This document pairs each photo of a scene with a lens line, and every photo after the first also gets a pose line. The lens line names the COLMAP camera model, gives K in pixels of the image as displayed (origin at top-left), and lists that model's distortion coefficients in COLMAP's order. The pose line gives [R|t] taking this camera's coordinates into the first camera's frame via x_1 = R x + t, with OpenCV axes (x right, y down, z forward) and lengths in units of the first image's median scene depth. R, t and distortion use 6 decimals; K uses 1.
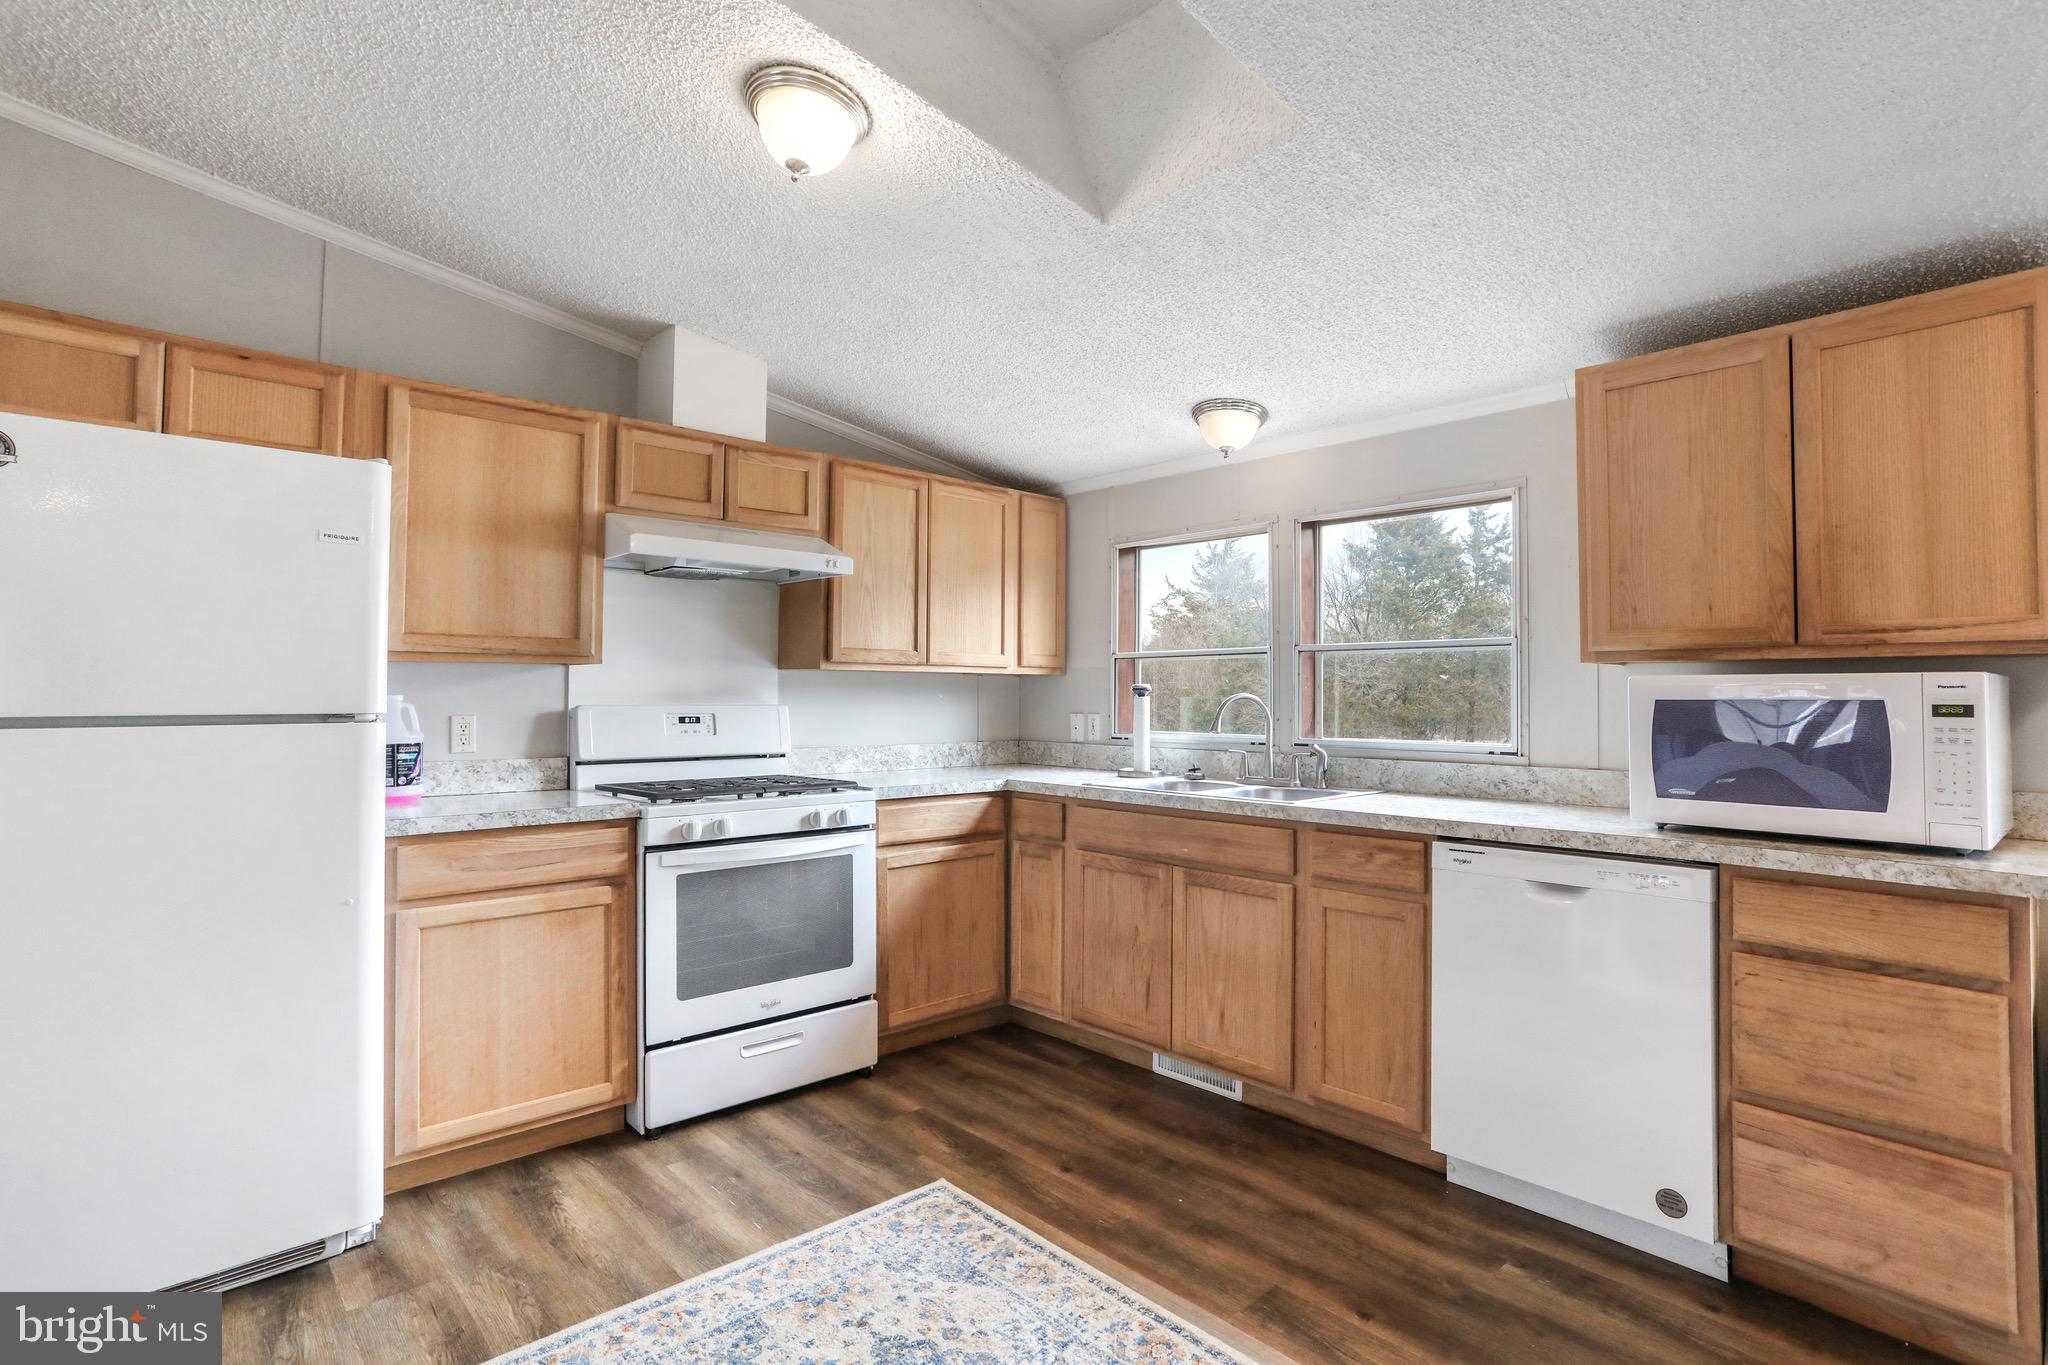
lens RADIAL K [[990.8, 0, 1020.0], [0, 990.8, 673.1], [0, 0, 1]] dist [-0.016301, 0.003892]
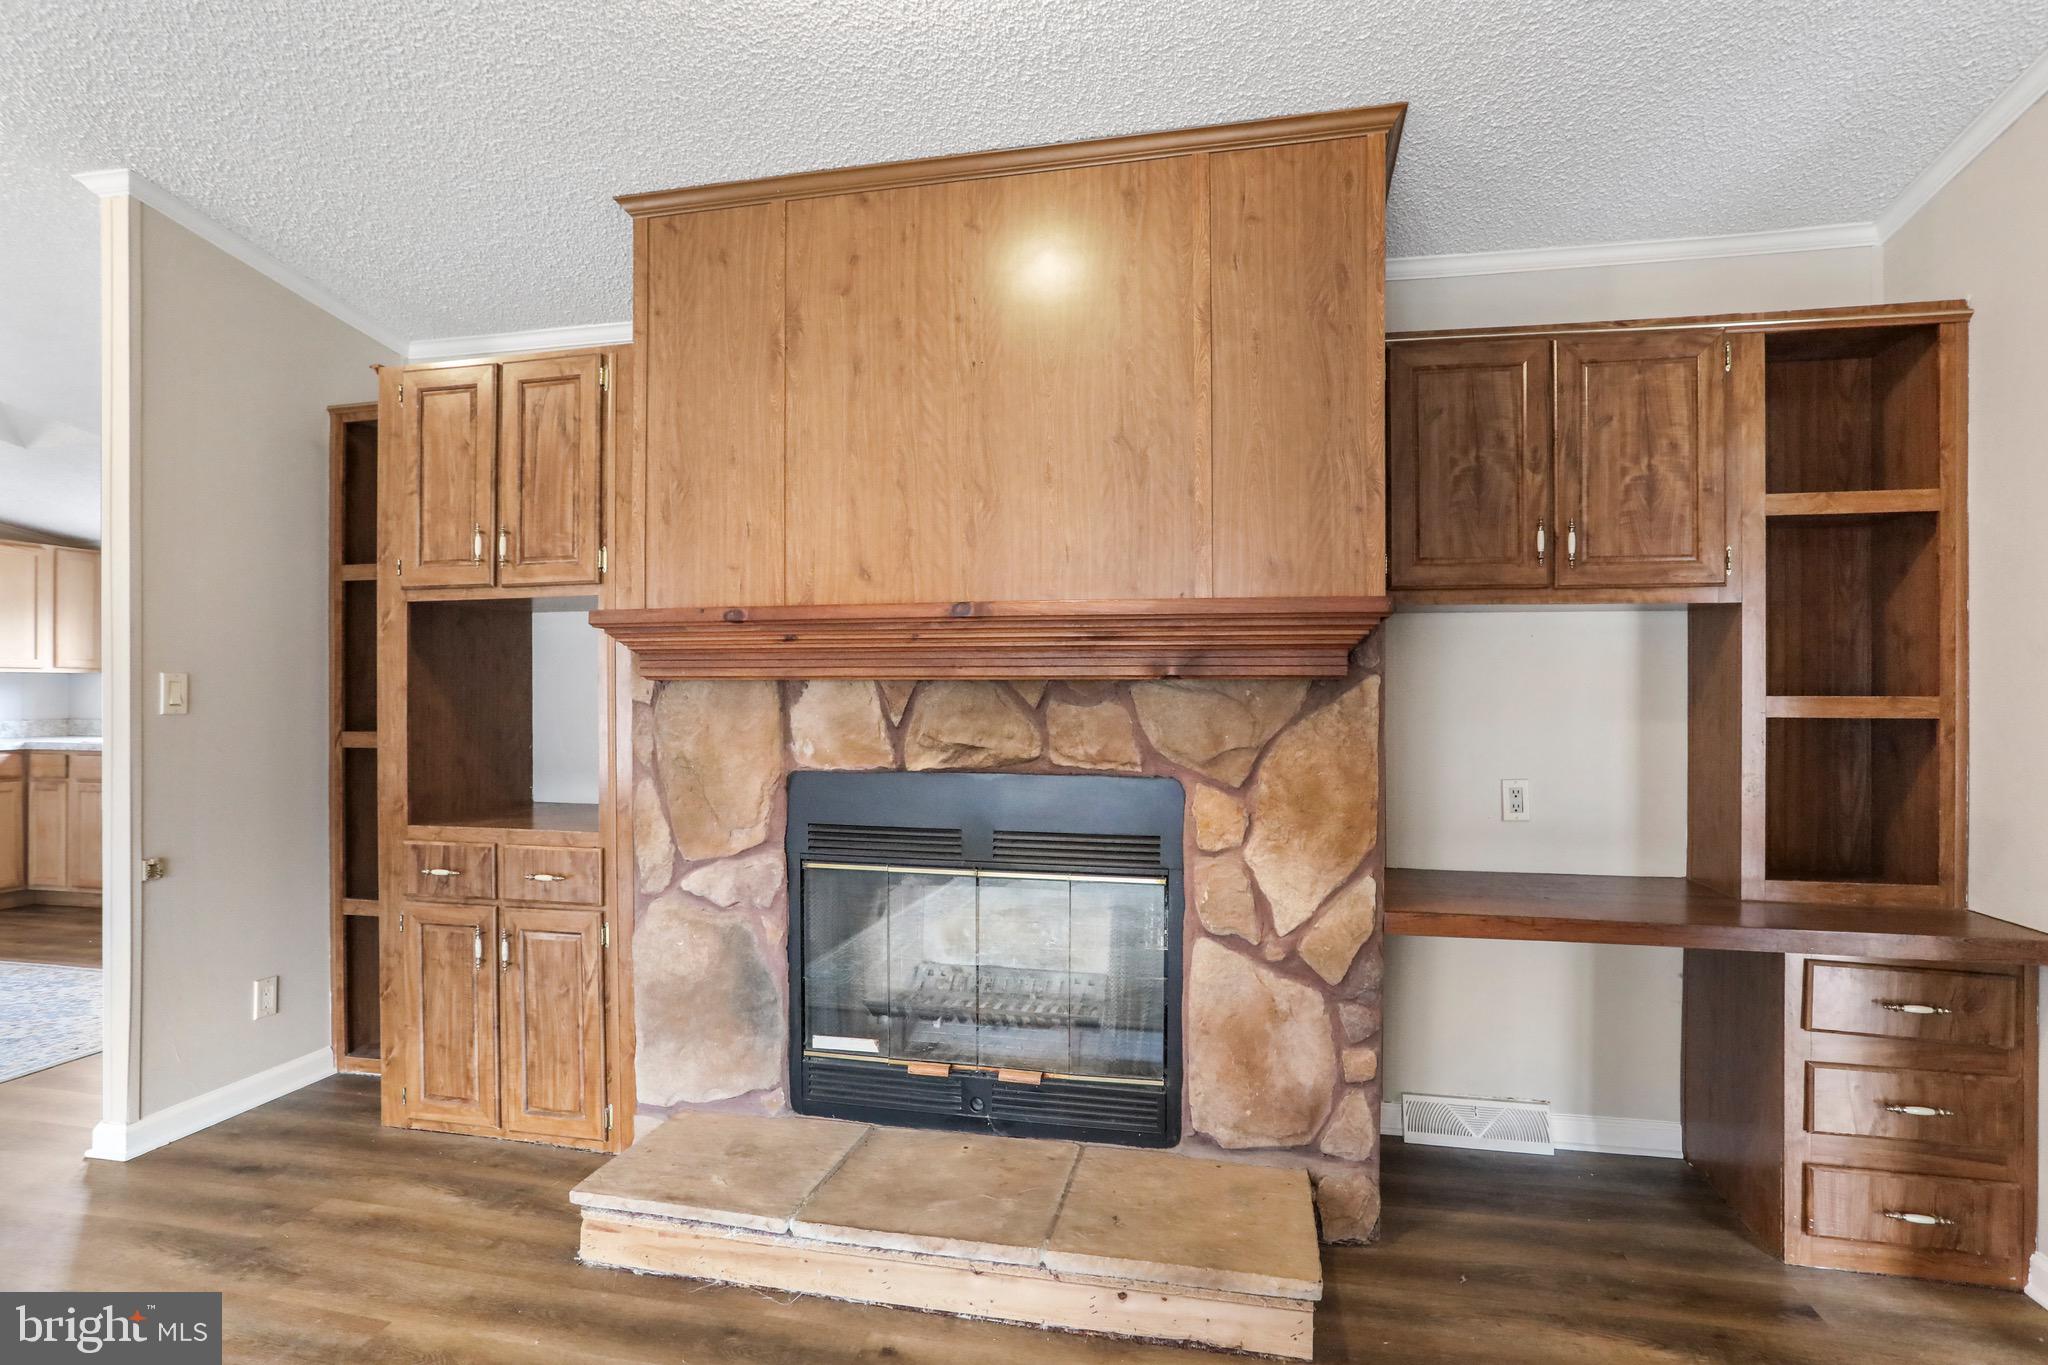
lens RADIAL K [[990.8, 0, 1082.3], [0, 990.8, 683.5], [0, 0, 1]] dist [-0.016301, 0.003892]
pose [[0.802866, -0.000992, 0.596159, 0.425544], [-0.010909, 0.999807, 0.016356, -0.027577], [-0.596060, -0.019636, 0.802700, -1.264203]]
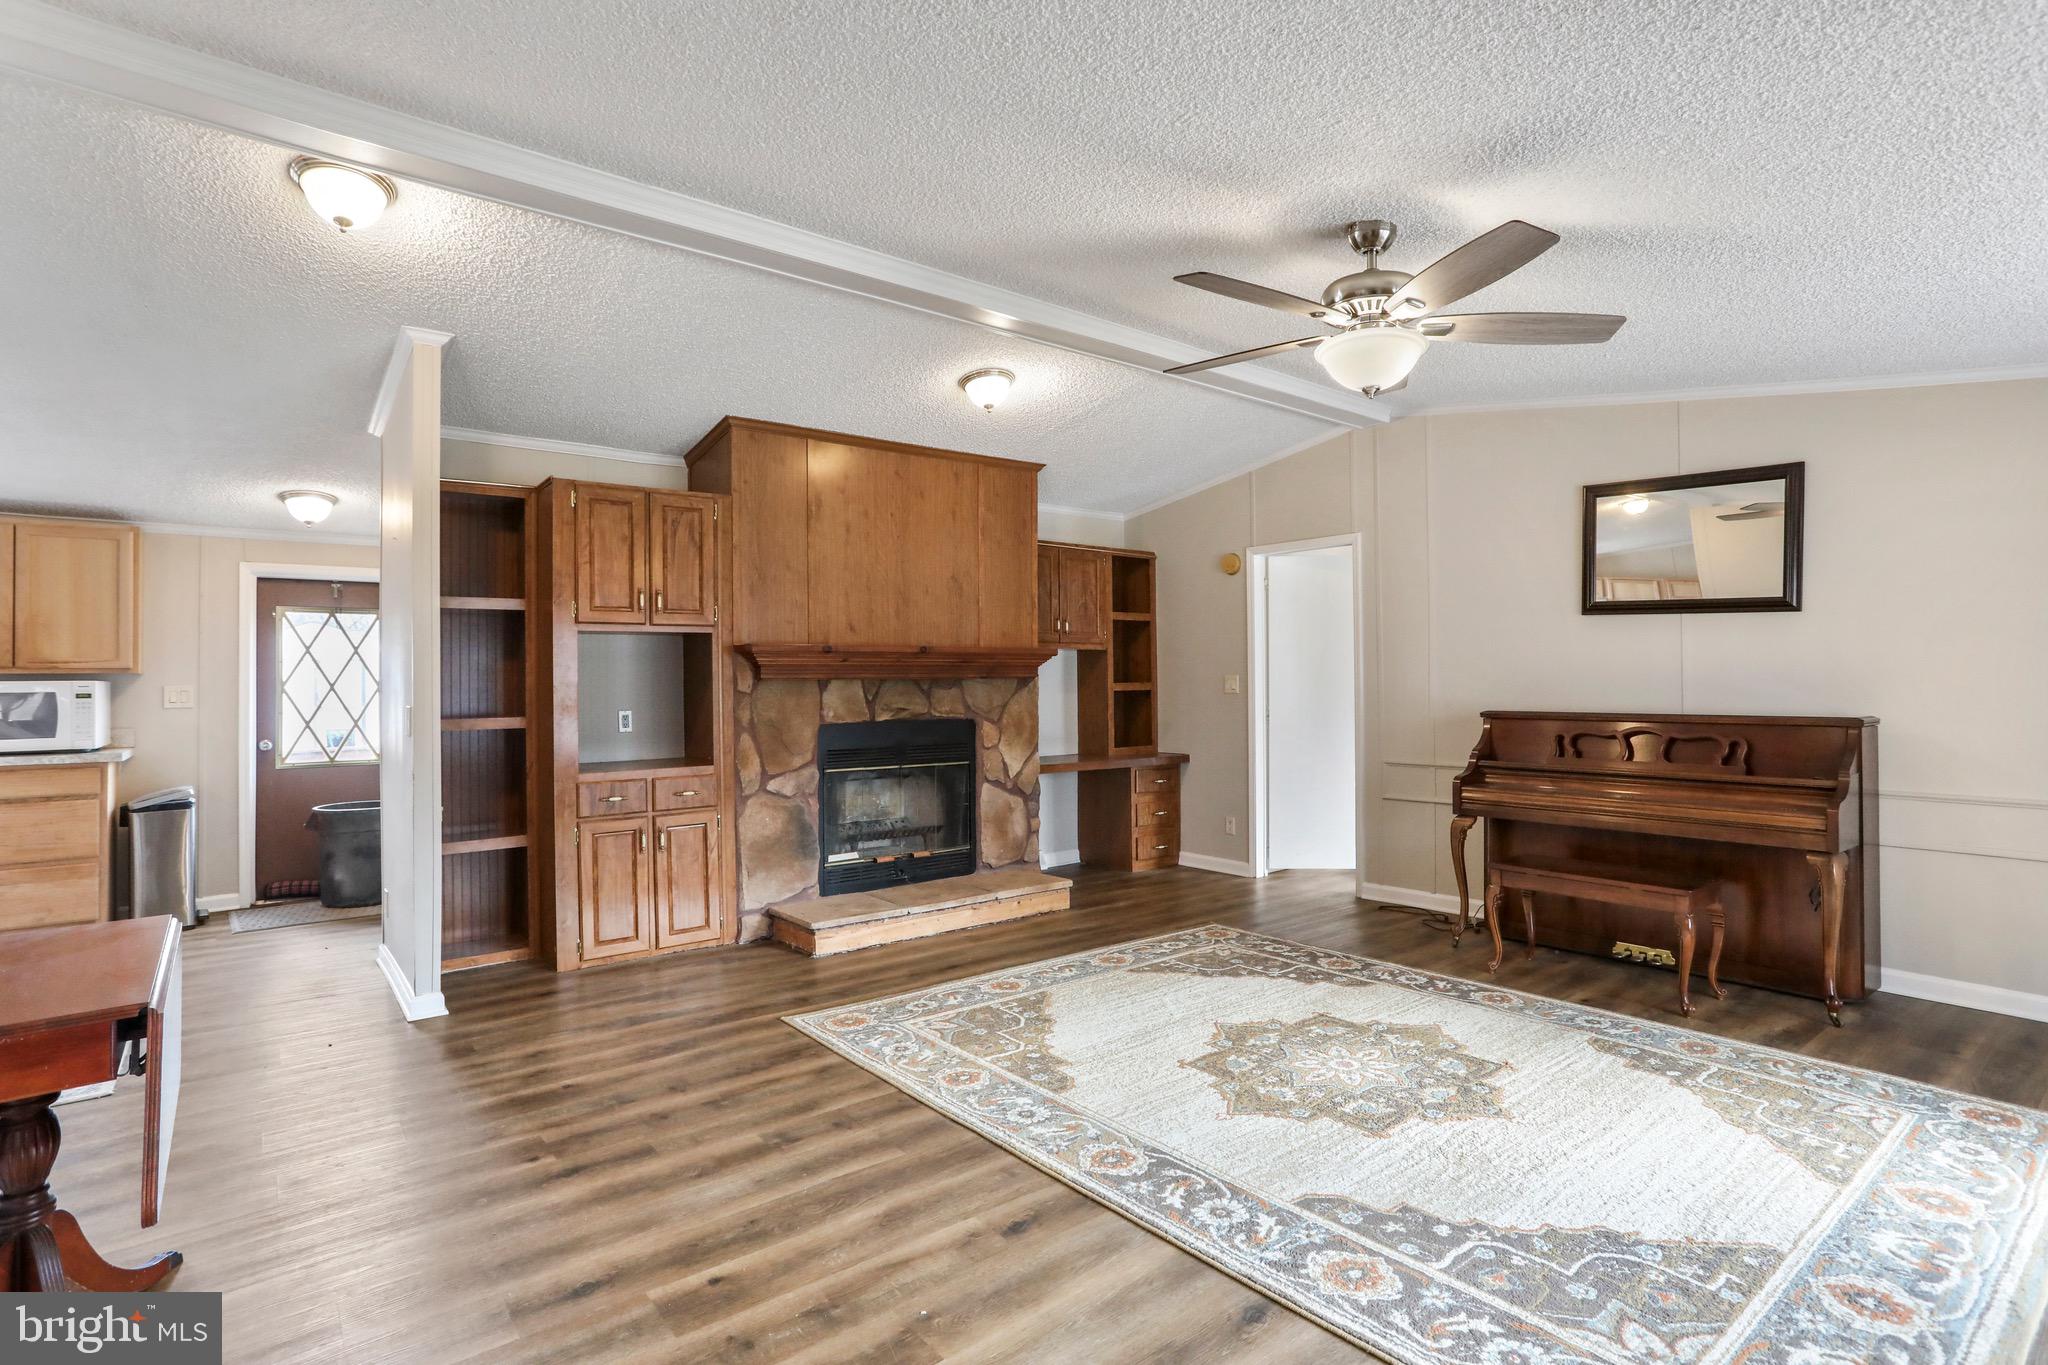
lens RADIAL K [[990.8, 0, 1006.0], [0, 990.8, 659.2], [0, 0, 1]] dist [-0.016301, 0.003892]
pose [[0.075854, 0.018360, 0.996950, -0.814945], [-0.011247, 0.999783, -0.017557, -0.022922], [-0.997056, -0.009880, 0.076044, -0.918901]]
